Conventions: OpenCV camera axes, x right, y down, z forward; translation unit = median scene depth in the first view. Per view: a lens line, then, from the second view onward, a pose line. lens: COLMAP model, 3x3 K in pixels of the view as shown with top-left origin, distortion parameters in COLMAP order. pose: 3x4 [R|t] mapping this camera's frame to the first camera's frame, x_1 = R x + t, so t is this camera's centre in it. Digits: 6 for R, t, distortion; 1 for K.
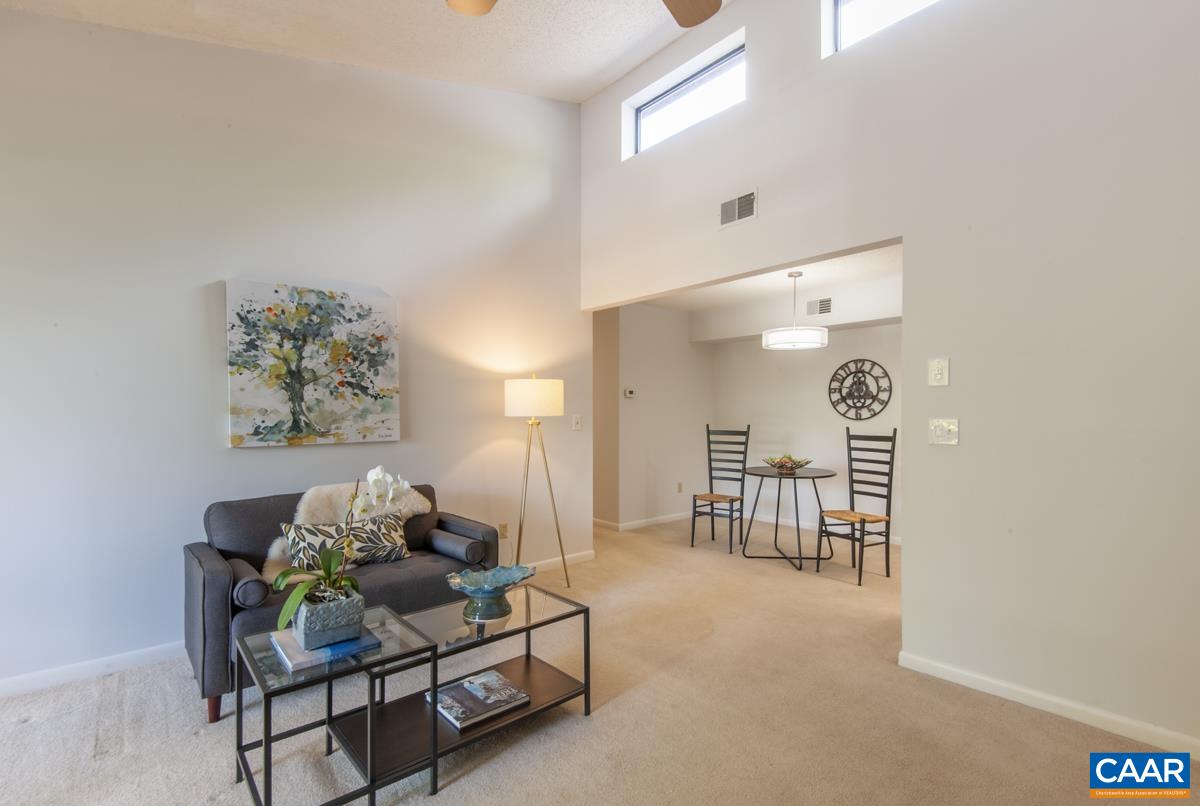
lens RADIAL K [[545.7, 0, 594.1], [0, 545.7, 417.3], [0, 0, 1]] dist [0.024146, -0.000026]
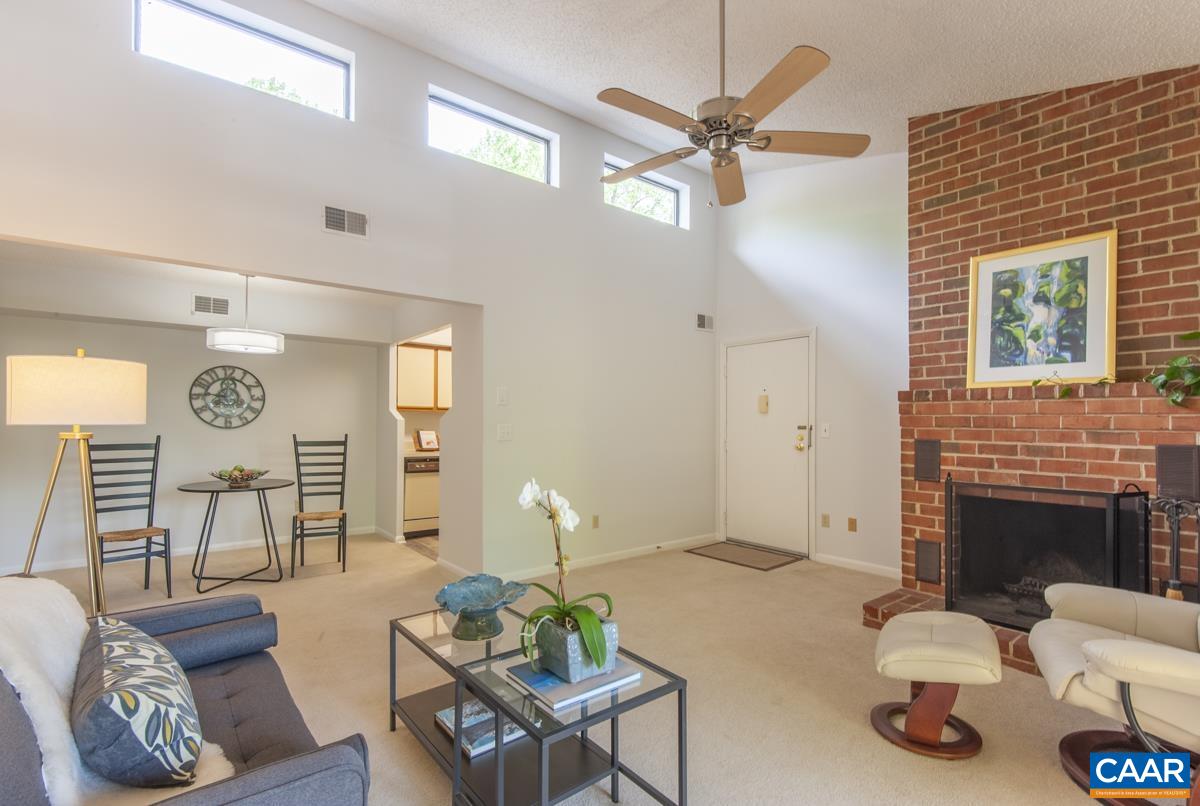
lens RADIAL K [[549.2, 0, 599.3], [0, 549.2, 418.0], [0, 0, 1]] dist [-0.002176, -0.000596]
pose [[0.042247, 0.008149, 0.999074, -0.750166], [0.007141, 0.999939, -0.008458, -0.001080], [-0.999082, 0.007492, 0.042186, 0.495787]]
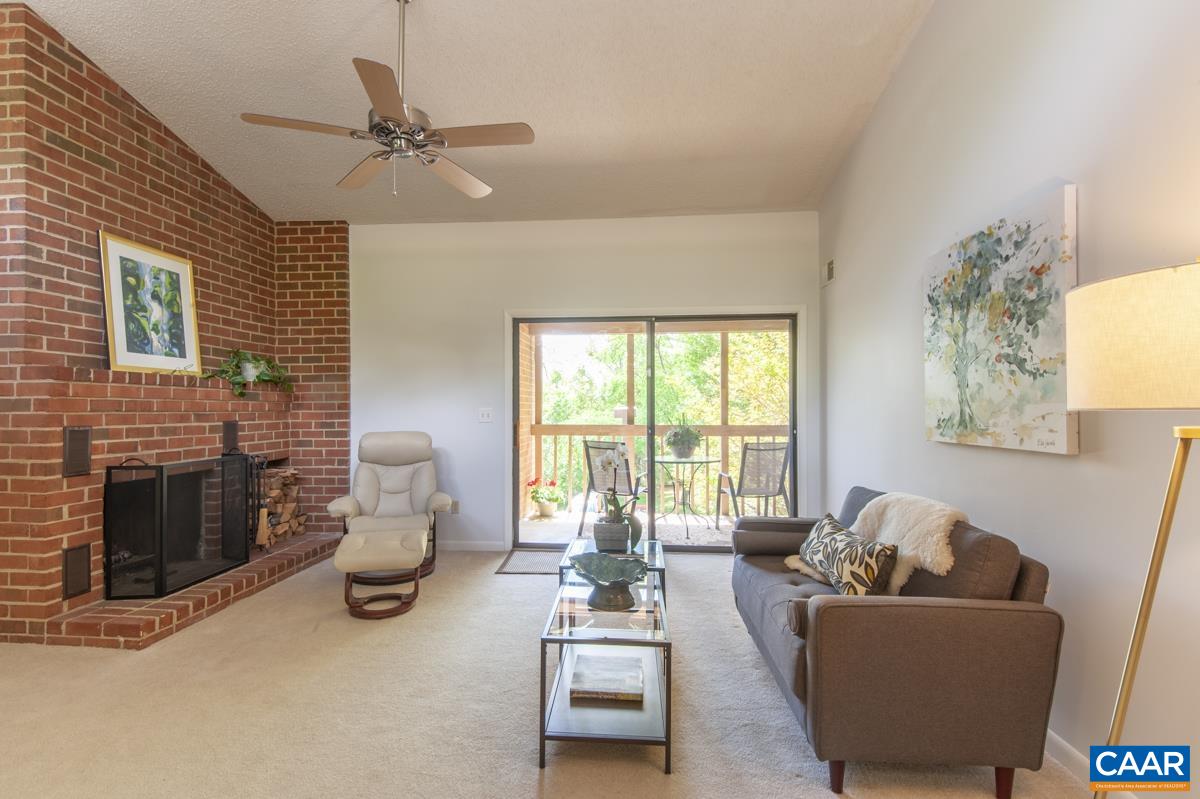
lens RADIAL K [[542.8, 0, 596.2], [0, 542.8, 404.5], [0, 0, 1]] dist [0.004614, -0.005369]
pose [[-0.705452, -0.000998, -0.708757, 0.348268], [-0.003654, 0.999991, 0.002229, -0.005093], [0.708748, 0.004162, -0.705449, 1.119249]]
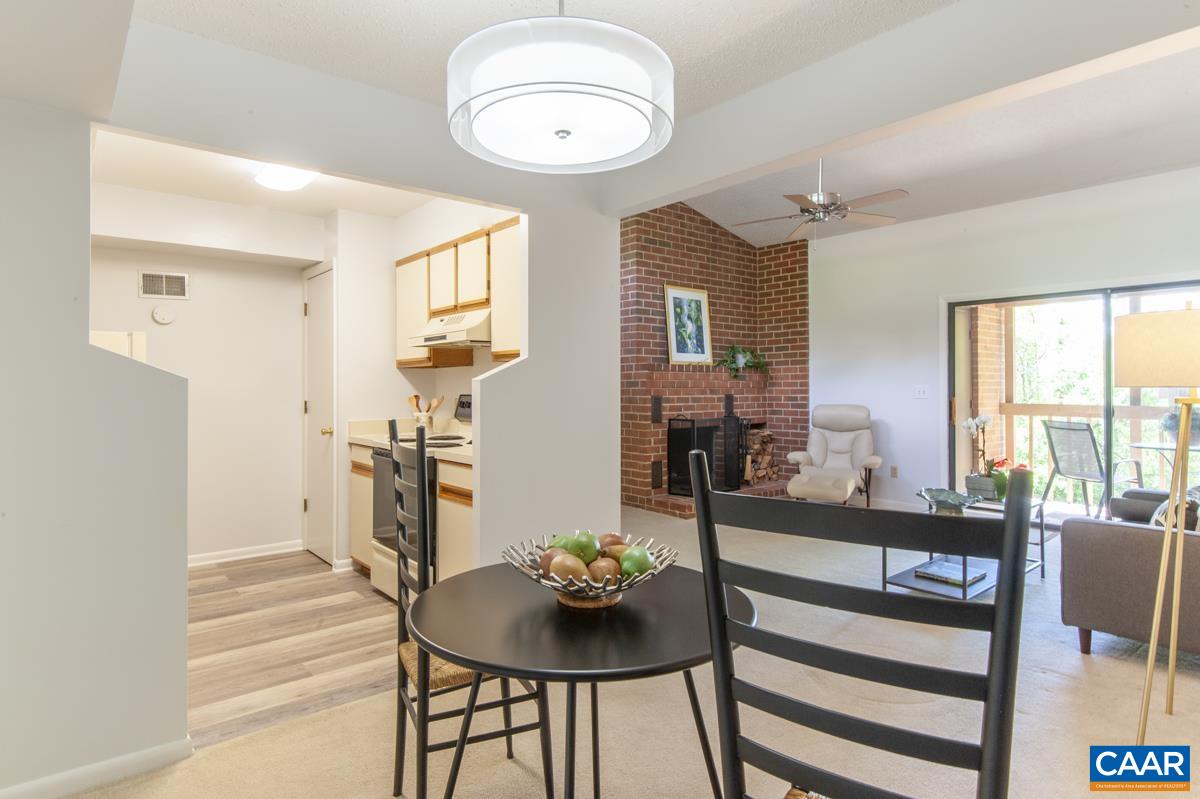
lens RADIAL K [[644.5, 0, 598.4], [0, 644.5, 383.2], [0, 0, 1]] dist [0.025980, 0.000257]
pose [[-0.999887, 0.003206, 0.014664, 0.462044], [0.003294, 0.999977, 0.005999, -0.013476], [-0.014645, 0.006046, -0.999874, 1.808972]]
